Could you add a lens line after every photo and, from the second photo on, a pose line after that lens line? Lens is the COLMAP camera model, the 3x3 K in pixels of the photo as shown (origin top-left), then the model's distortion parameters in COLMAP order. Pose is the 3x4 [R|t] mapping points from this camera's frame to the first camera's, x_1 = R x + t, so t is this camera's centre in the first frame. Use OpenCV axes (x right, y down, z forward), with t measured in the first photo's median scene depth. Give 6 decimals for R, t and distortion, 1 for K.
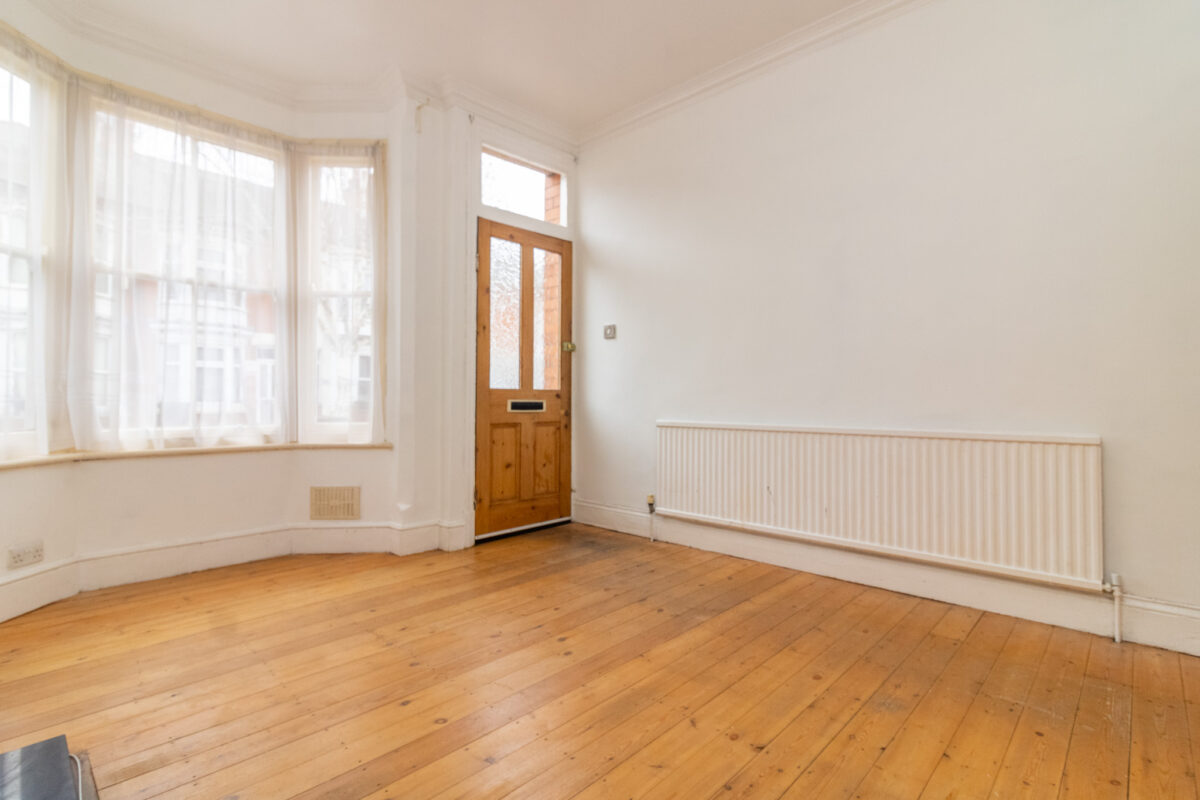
lens RADIAL K [[553.2, 0, 600.8], [0, 553.2, 394.5], [0, 0, 1]] dist [0.001919, 0.000109]
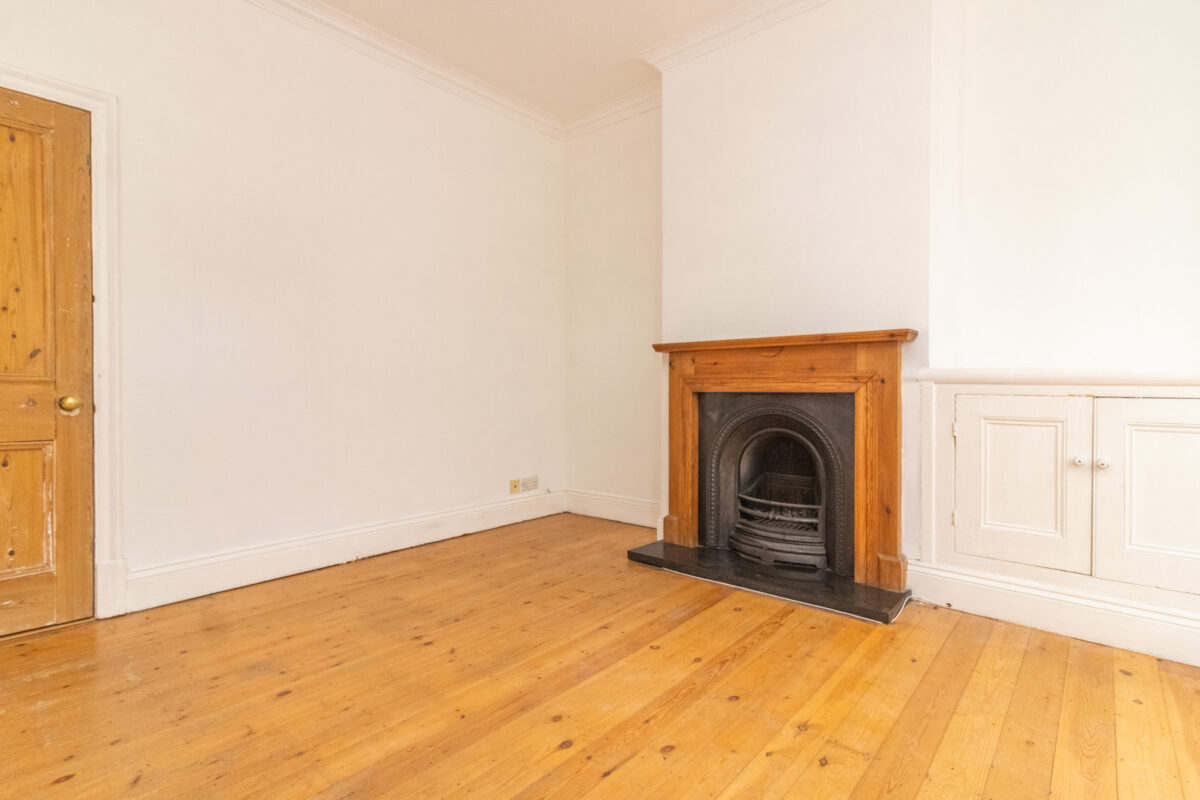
lens RADIAL K [[553.2, 0, 600.8], [0, 553.2, 394.5], [0, 0, 1]] dist [0.001919, 0.000109]
pose [[-0.998893, -0.000494, -0.047035, -0.092242], [-0.000697, 0.999991, 0.004282, 0.007634], [0.047032, 0.004310, -0.998884, 1.946775]]
